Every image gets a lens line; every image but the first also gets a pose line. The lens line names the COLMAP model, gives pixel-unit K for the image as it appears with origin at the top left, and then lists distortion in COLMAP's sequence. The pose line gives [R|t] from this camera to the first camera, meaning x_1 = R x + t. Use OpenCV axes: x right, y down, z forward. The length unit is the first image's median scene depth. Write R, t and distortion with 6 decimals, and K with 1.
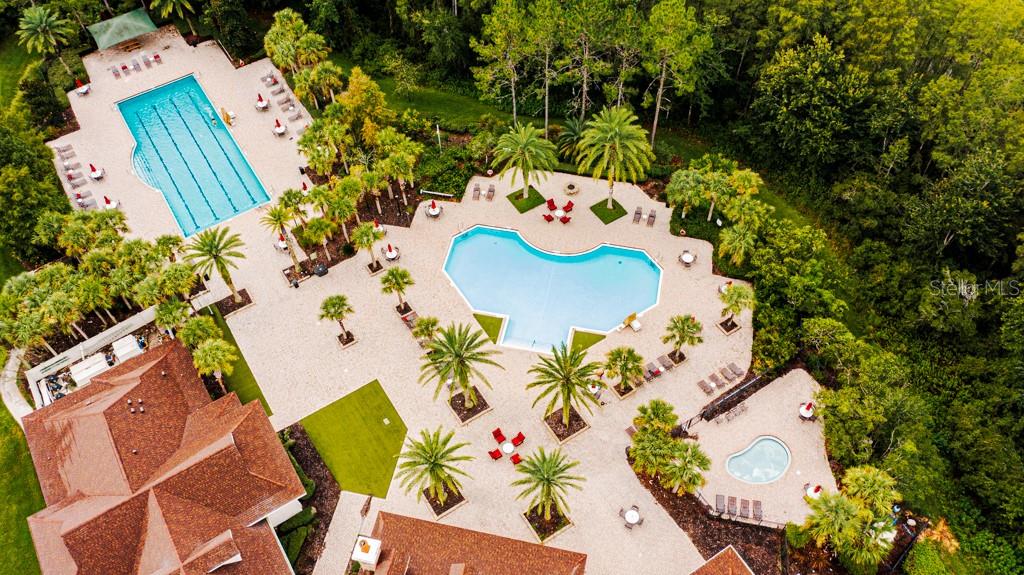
lens RADIAL K [[805.6, 0, 510.3], [0, 805.6, 286.5], [0, 0, 1]] dist [-0.003018, 0.008035]
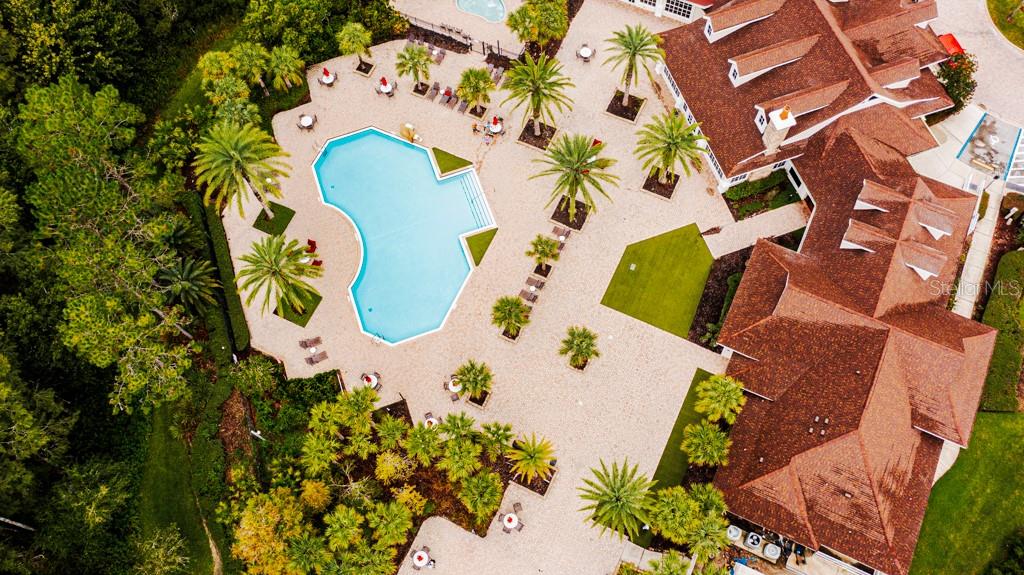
lens RADIAL K [[805.6, 0, 510.3], [0, 805.6, 286.5], [0, 0, 1]] dist [-0.003018, 0.008035]
pose [[-0.529104, -0.762524, 0.372298, -0.420712], [0.712808, -0.161357, 0.682546, -0.561014], [-0.460385, 0.626515, 0.628908, 0.432821]]
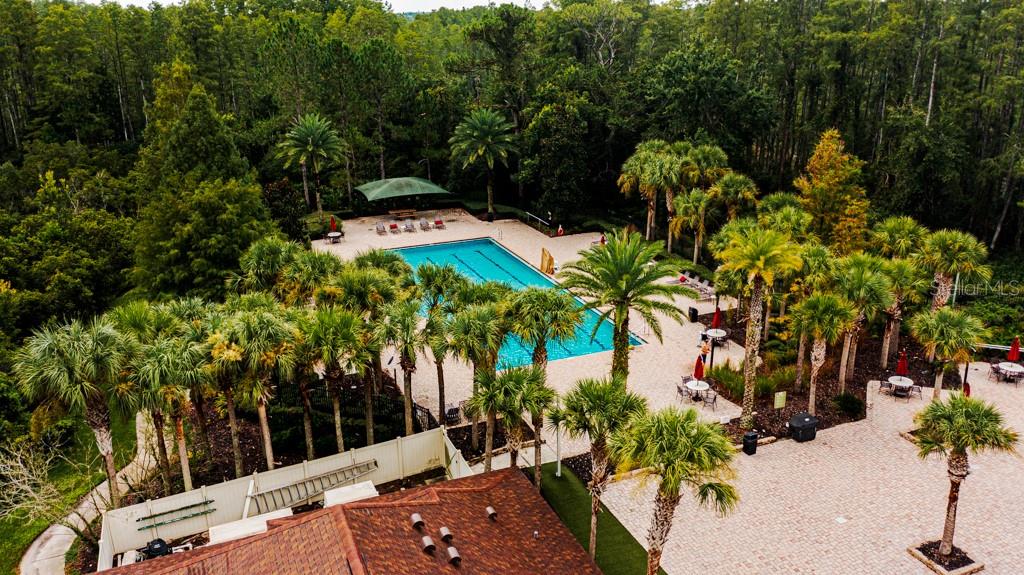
lens RADIAL K [[805.6, 0, 510.3], [0, 805.6, 286.5], [0, 0, 1]] dist [-0.003018, 0.008035]
pose [[0.983448, 0.071427, -0.166517, -0.338258], [-0.153949, 0.814032, -0.560046, 0.194843], [0.095547, 0.576412, 0.811554, 0.615098]]
